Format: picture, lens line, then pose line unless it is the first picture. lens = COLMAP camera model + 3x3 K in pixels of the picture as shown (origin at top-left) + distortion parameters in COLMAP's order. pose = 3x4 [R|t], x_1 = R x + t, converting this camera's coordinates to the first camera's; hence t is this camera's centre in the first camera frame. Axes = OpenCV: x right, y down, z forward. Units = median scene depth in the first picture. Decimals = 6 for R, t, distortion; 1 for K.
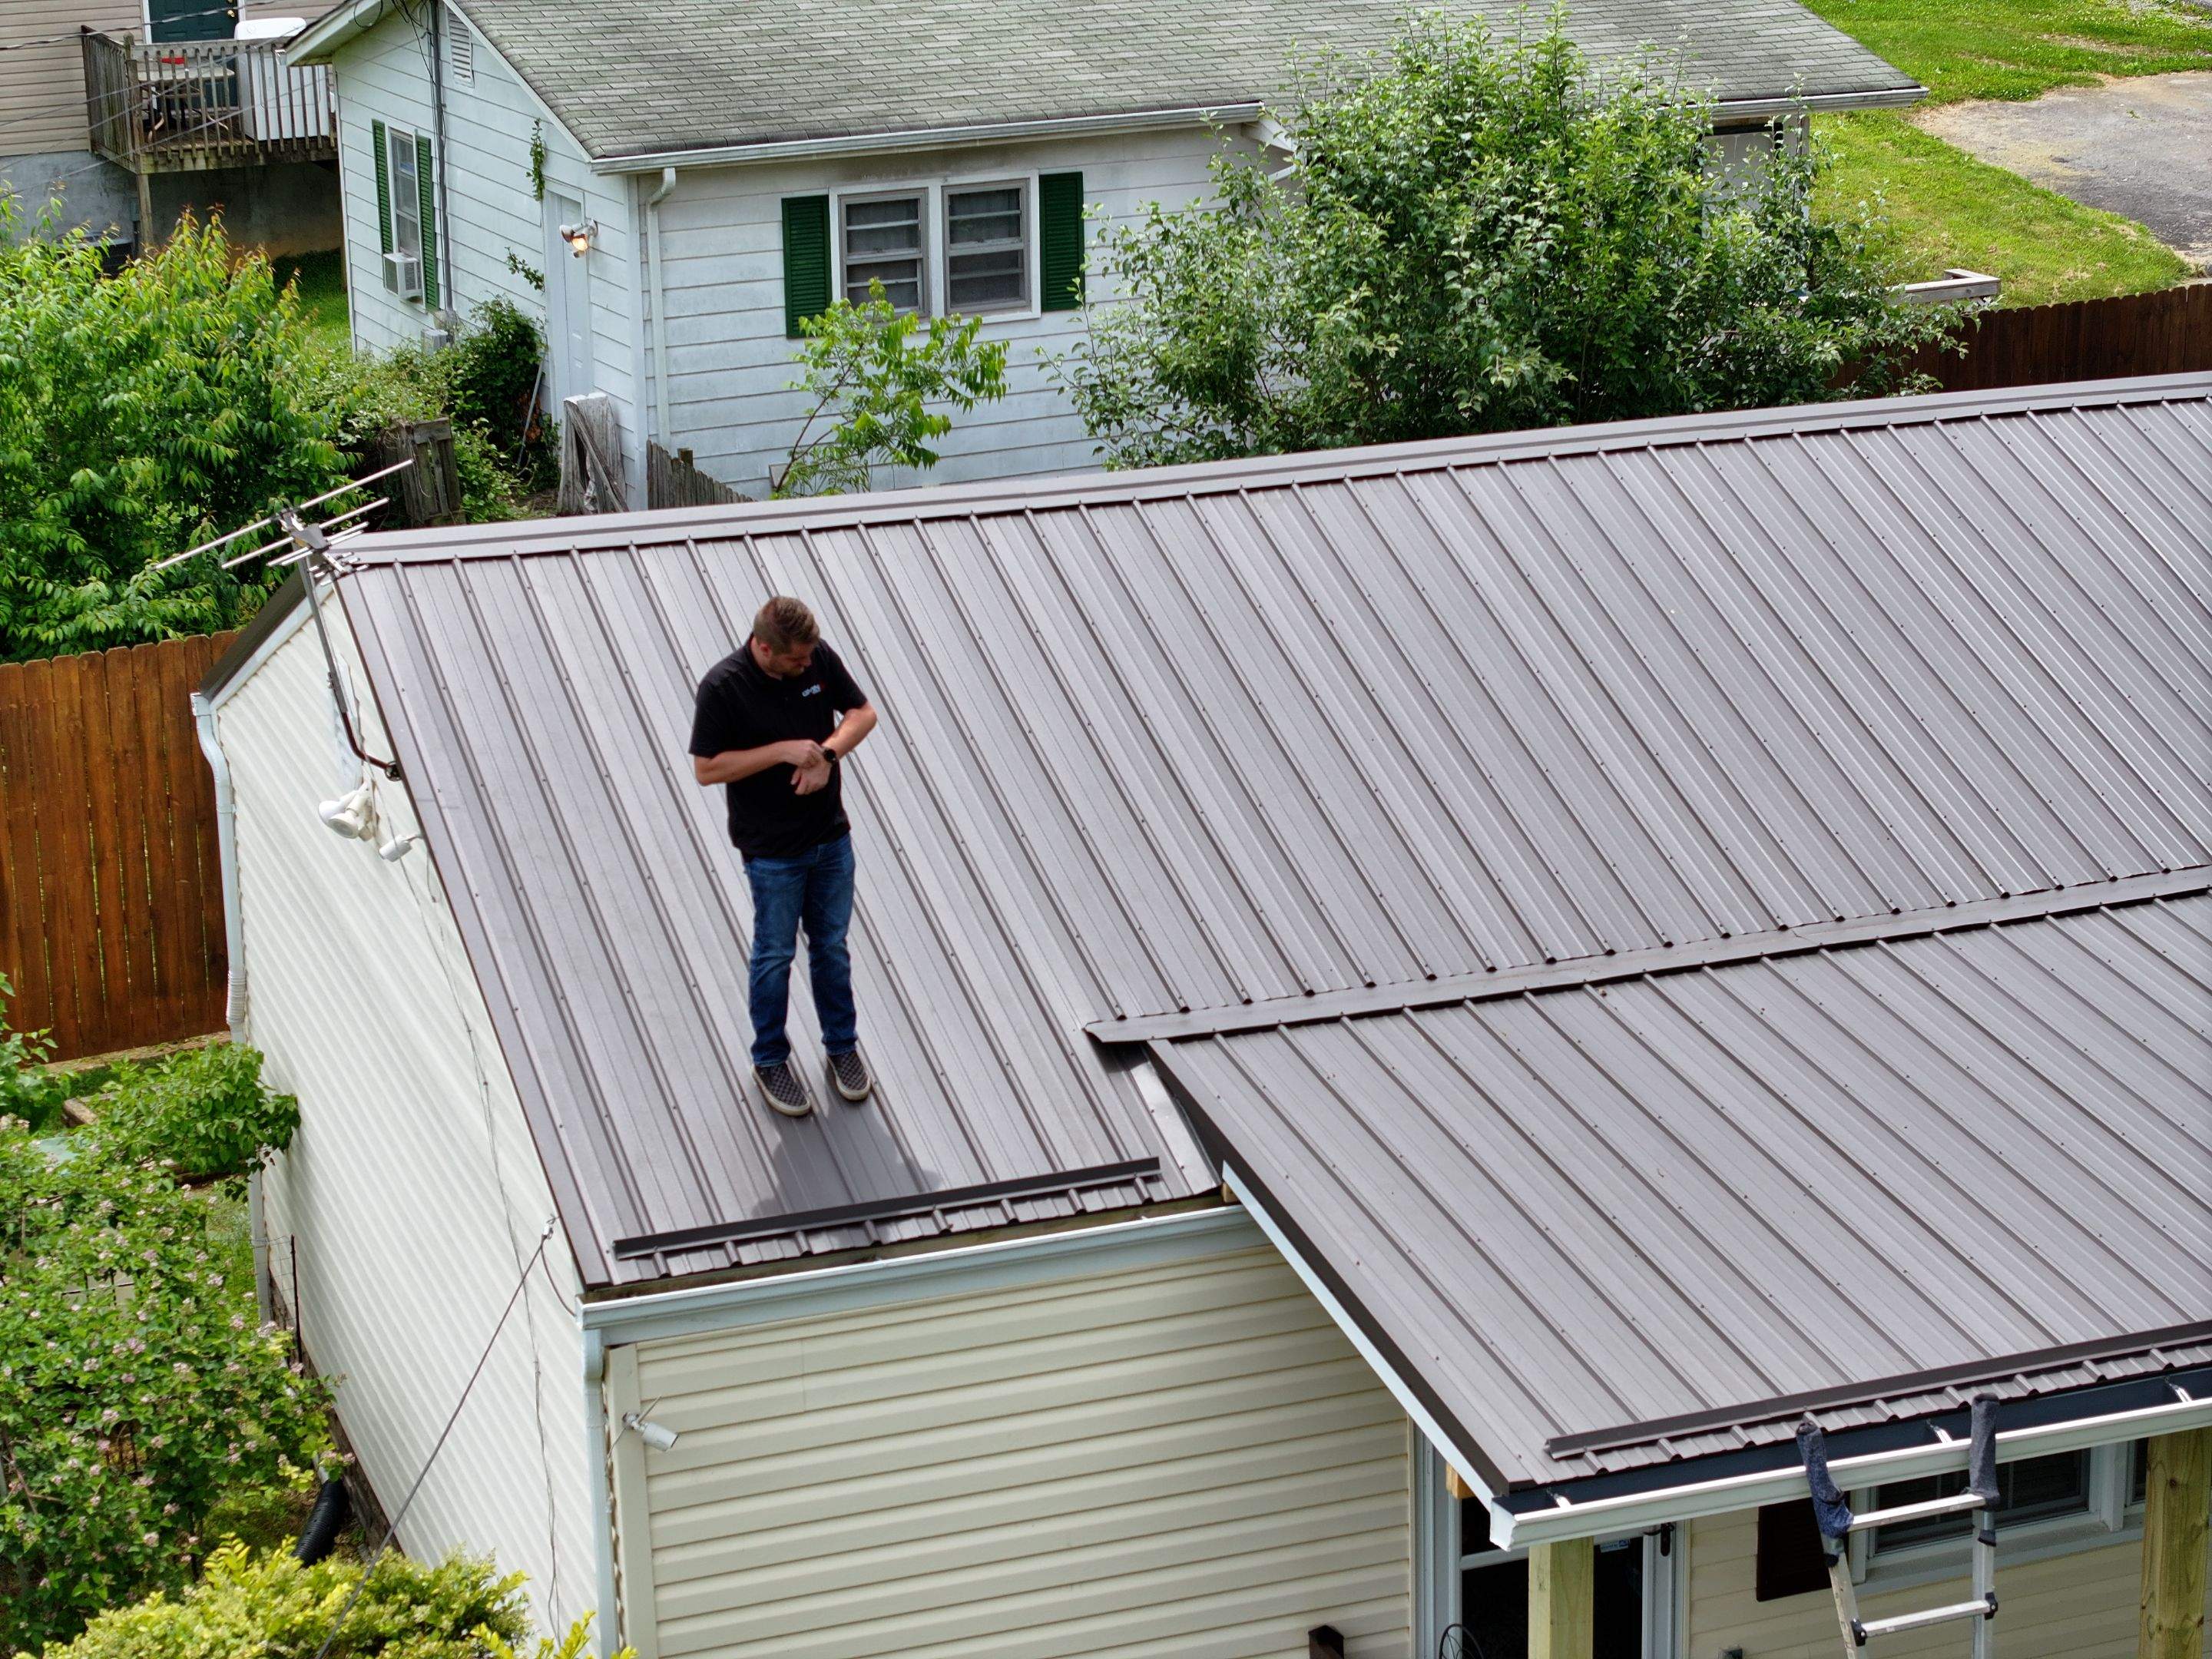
lens RADIAL K [[4351.8, 0, 1168.7], [0, 4351.8, 827.8], [0, 0, 1]] dist [-0.242754, 1.188715]
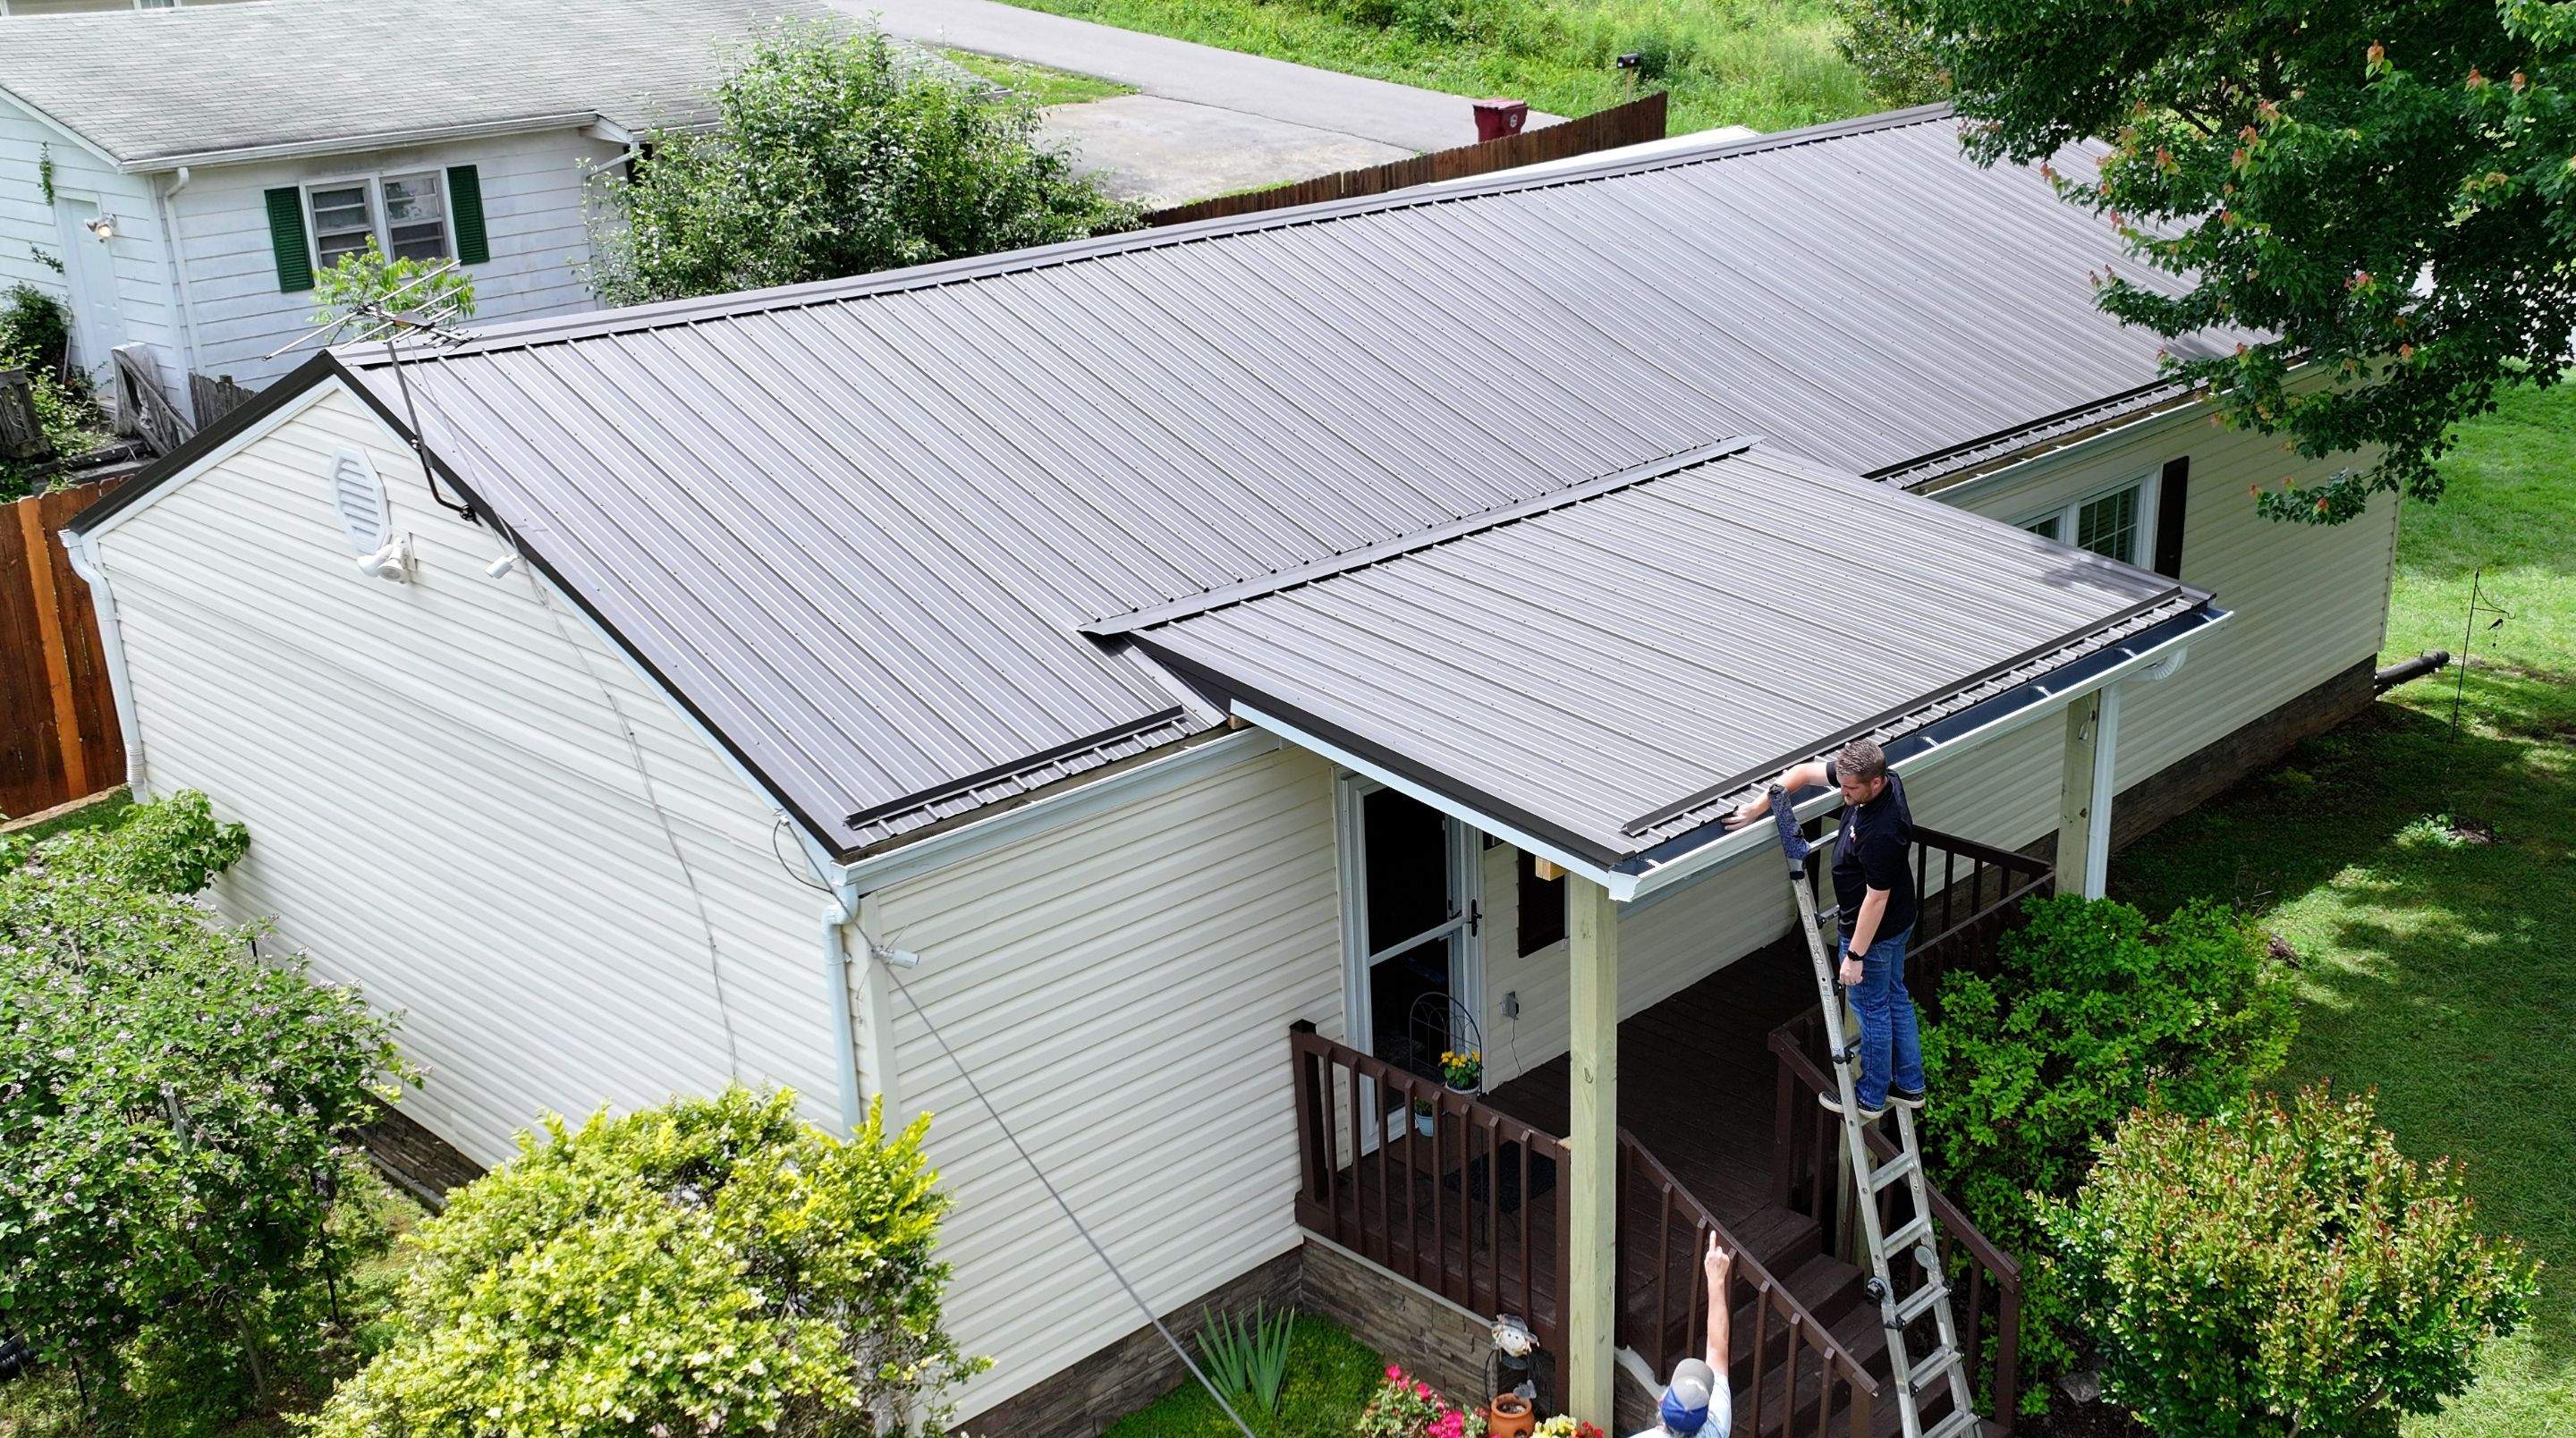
lens RADIAL K [[2494.3, 0, 1290.9], [0, 2494.3, 789.0], [0, 0, 1]] dist [0.008905, 0.000988]
pose [[0.896168, -0.148759, 0.418035, -0.246044], [0.126495, 0.988683, 0.080651, 0.033455], [-0.425302, -0.019397, 0.904844, 0.203314]]
